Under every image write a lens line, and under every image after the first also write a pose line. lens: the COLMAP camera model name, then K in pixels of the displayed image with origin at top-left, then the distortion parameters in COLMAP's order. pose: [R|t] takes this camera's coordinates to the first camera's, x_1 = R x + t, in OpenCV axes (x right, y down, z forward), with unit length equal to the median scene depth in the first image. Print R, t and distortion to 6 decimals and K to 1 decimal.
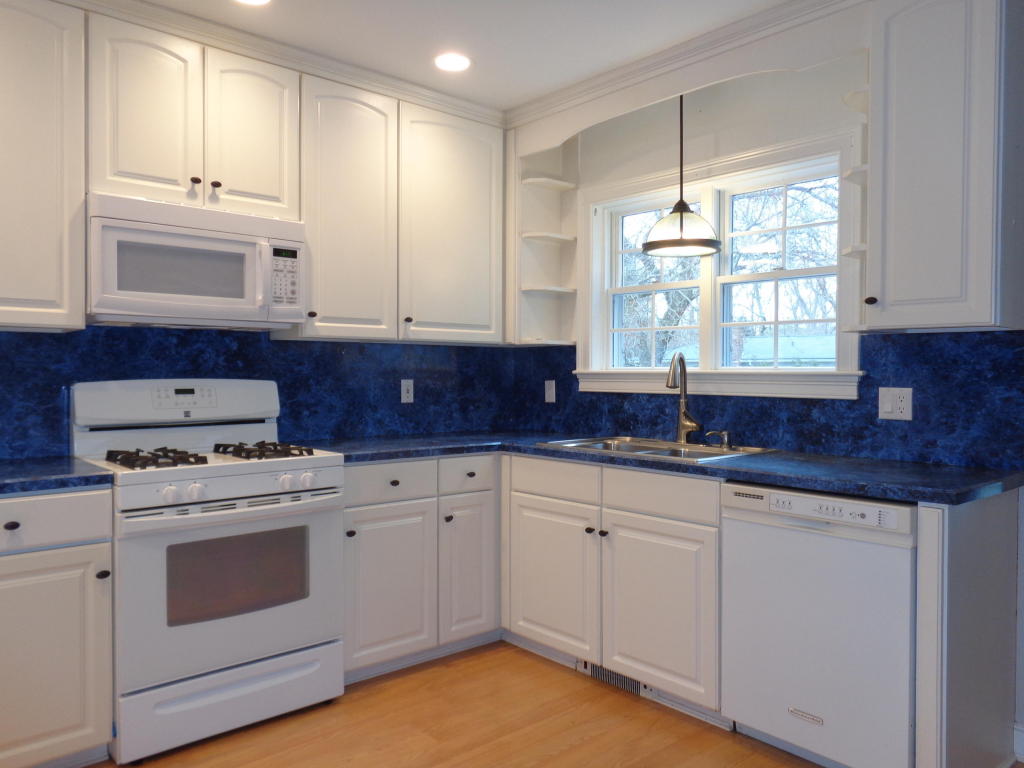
lens RADIAL K [[767.5, 0, 511.4], [0, 767.5, 379.8], [0, 0, 1]] dist [0.001958, 0.004632]
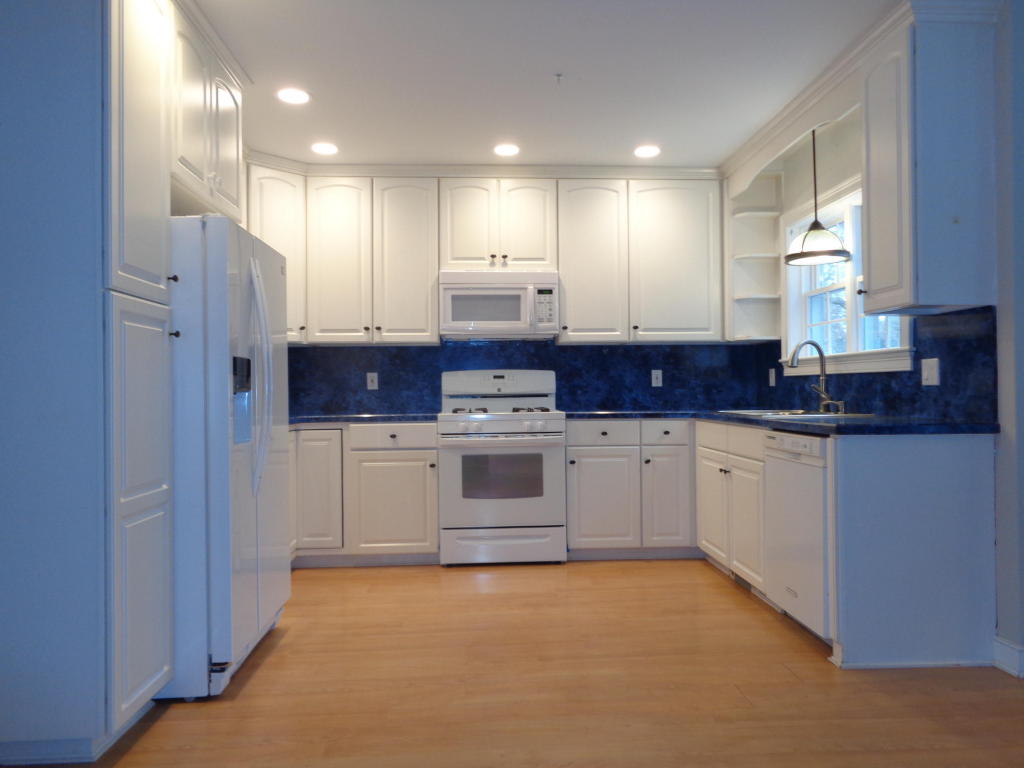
lens RADIAL K [[767.5, 0, 513.1], [0, 767.5, 379.6], [0, 0, 1]] dist [0.001958, 0.004632]
pose [[0.785015, -0.018392, -0.619204, 0.663642], [0.005345, 0.999723, -0.022919, 0.060609], [0.619454, 0.014682, 0.784896, -0.329335]]
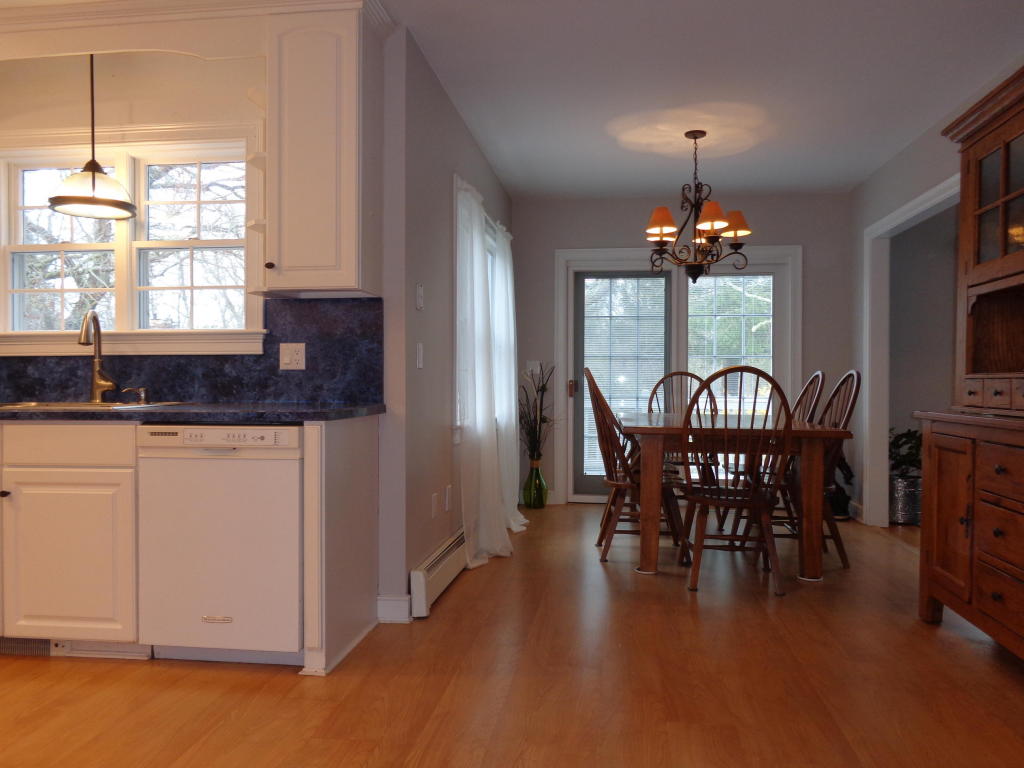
lens RADIAL K [[767.5, 0, 513.5], [0, 767.5, 384.5], [0, 0, 1]] dist [0.001958, 0.004632]
pose [[0.756503, -0.007348, 0.653949, -0.023499], [0.011124, 0.999937, -0.001632, 0.072858], [-0.653896, 0.008509, 0.756537, -0.124475]]
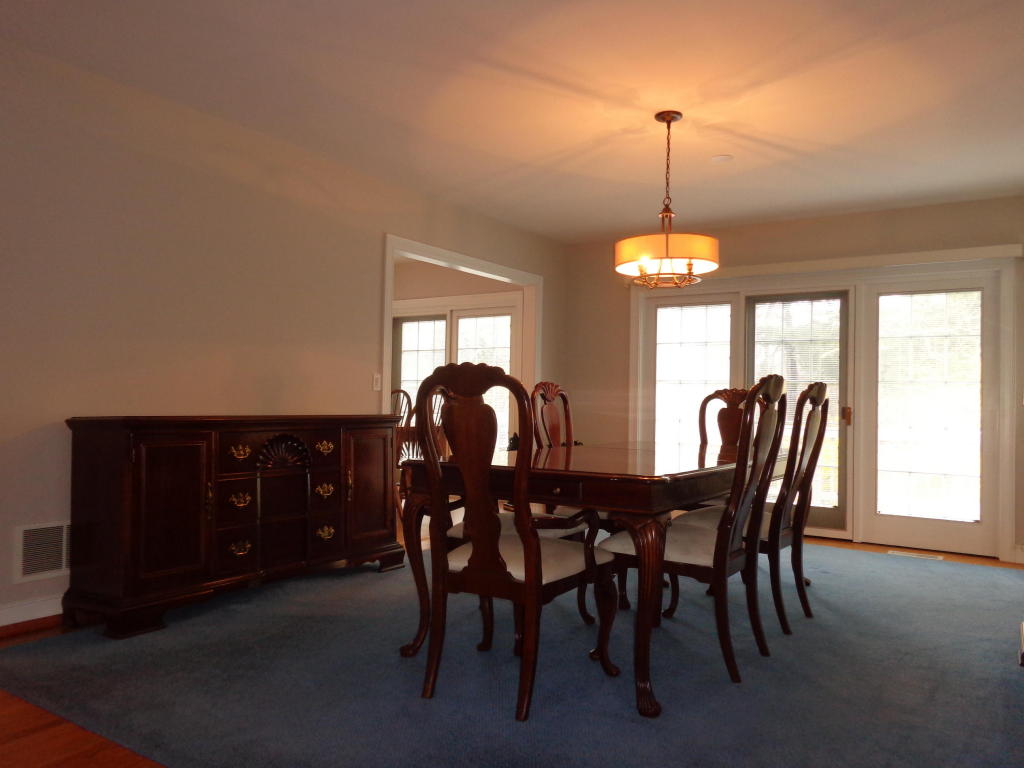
lens RADIAL K [[767.5, 0, 513.6], [0, 767.5, 379.2], [0, 0, 1]] dist [0.001958, 0.004632]
pose [[0.965283, 0.018436, 0.260555, 1.184576], [-0.009306, 0.999300, -0.036229, 0.087790], [-0.261041, 0.032547, 0.964779, -1.494824]]
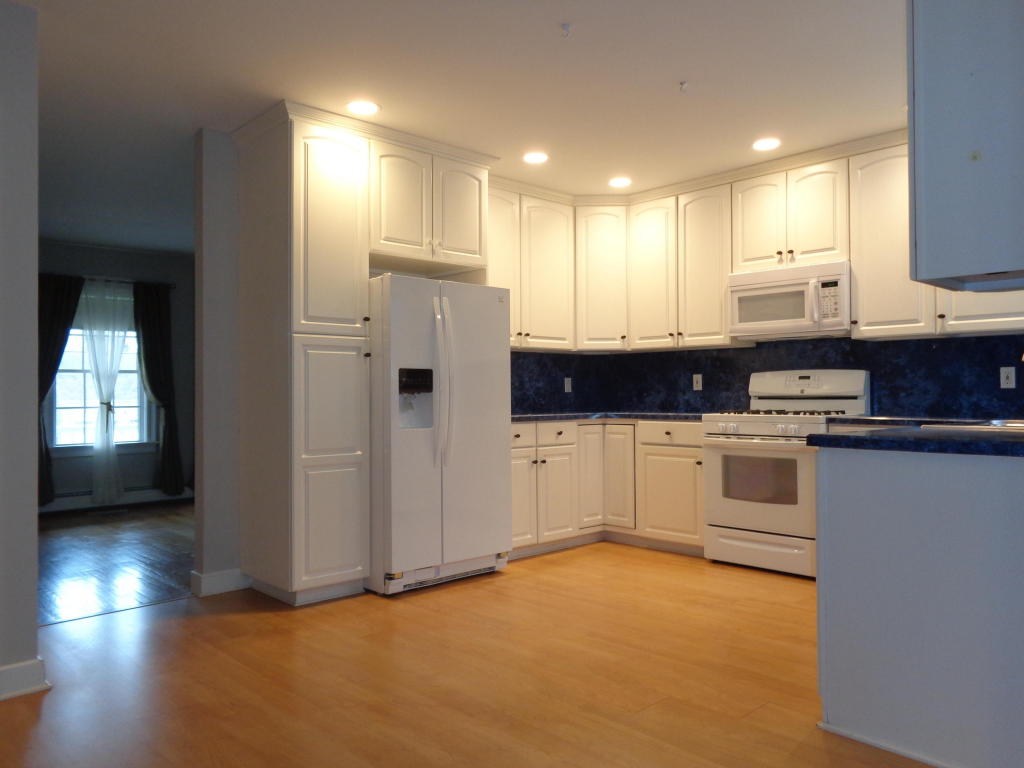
lens RADIAL K [[767.5, 0, 516.7], [0, 767.5, 380.3], [0, 0, 1]] dist [0.001958, 0.004632]
pose [[0.032460, -0.018718, -0.999298, 1.181369], [-0.006622, 0.999799, -0.018943, 0.055569], [0.999451, 0.007233, 0.032329, 0.337427]]
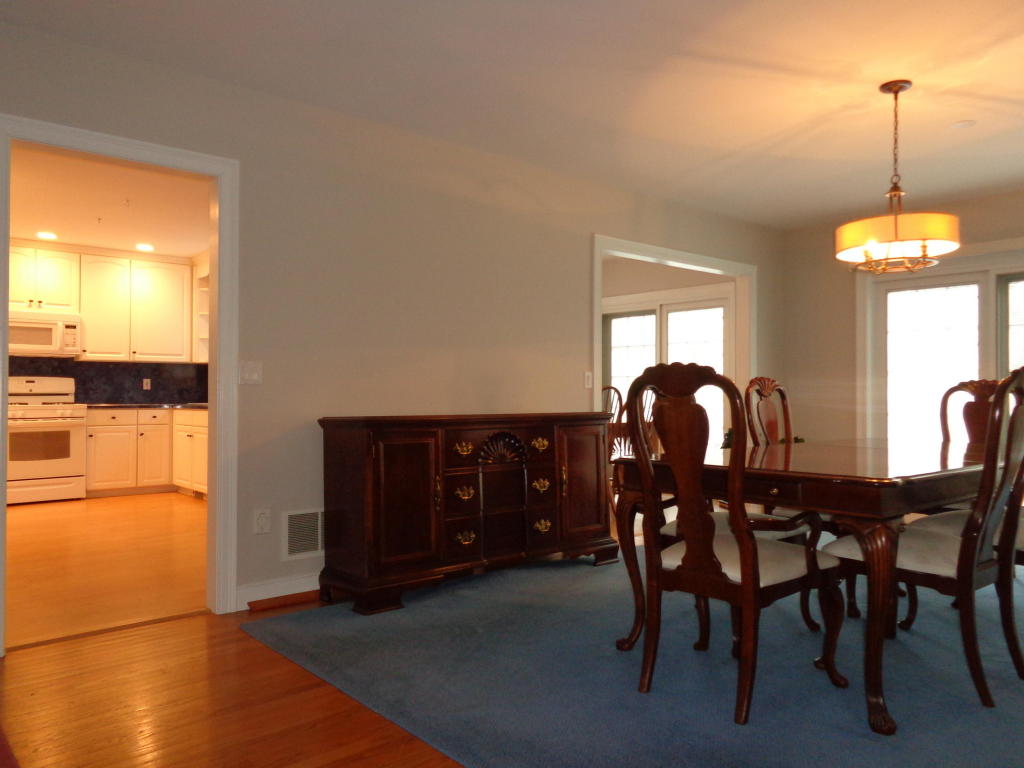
lens RADIAL K [[767.5, 0, 513.3], [0, 767.5, 380.3], [0, 0, 1]] dist [0.001958, 0.004632]
pose [[0.999956, -0.003066, -0.008825, 1.182334], [0.002826, 0.999629, -0.027082, 0.083432], [0.008905, 0.027056, 0.999594, -1.509721]]
